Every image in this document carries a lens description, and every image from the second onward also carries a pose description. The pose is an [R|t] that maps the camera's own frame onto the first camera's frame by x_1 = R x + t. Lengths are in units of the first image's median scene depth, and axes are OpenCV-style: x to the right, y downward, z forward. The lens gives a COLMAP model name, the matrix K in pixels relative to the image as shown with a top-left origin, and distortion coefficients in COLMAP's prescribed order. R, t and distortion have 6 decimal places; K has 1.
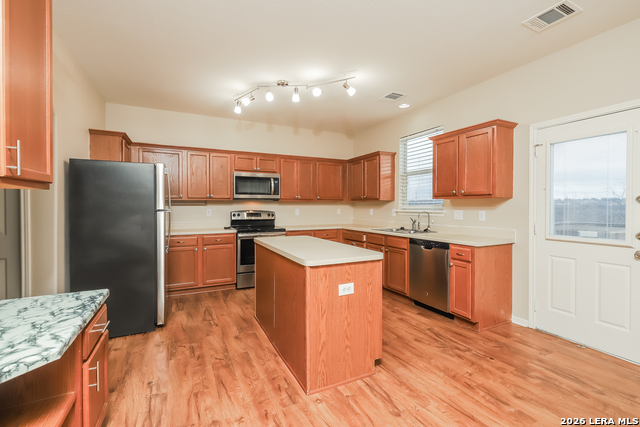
lens RADIAL K [[290.2, 0, 322.3], [0, 290.2, 206.3], [0, 0, 1]] dist [-0.000105, -0.000070]
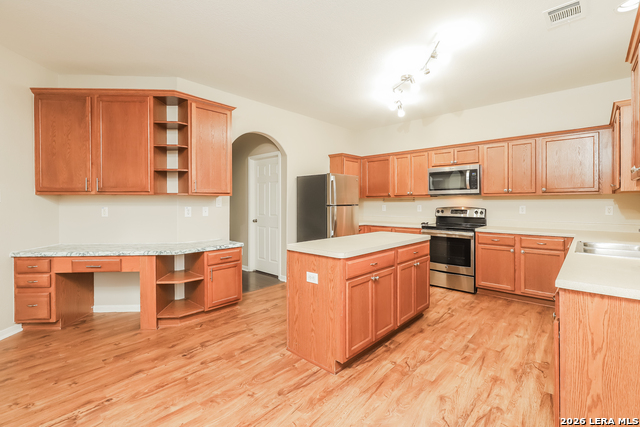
lens RADIAL K [[290.2, 0, 322.3], [0, 290.2, 206.3], [0, 0, 1]] dist [-0.000105, -0.000070]
pose [[0.356608, 0.007025, -0.934228, 0.838480], [0.002994, 0.999958, 0.008662, 0.004243], [0.934249, -0.005886, 0.356572, 0.482657]]
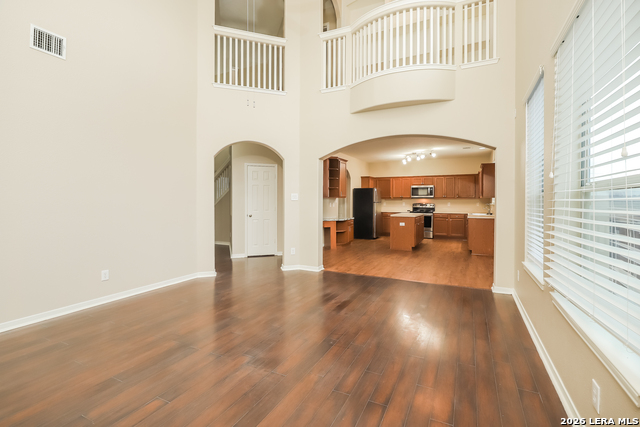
lens RADIAL K [[290.2, 0, 322.3], [0, 290.2, 206.3], [0, 0, 1]] dist [-0.000105, -0.000070]
pose [[0.602397, 0.009183, -0.798144, 1.754763], [0.009946, 0.999770, 0.019010, -0.016000], [0.798135, -0.019390, 0.602167, -1.473127]]
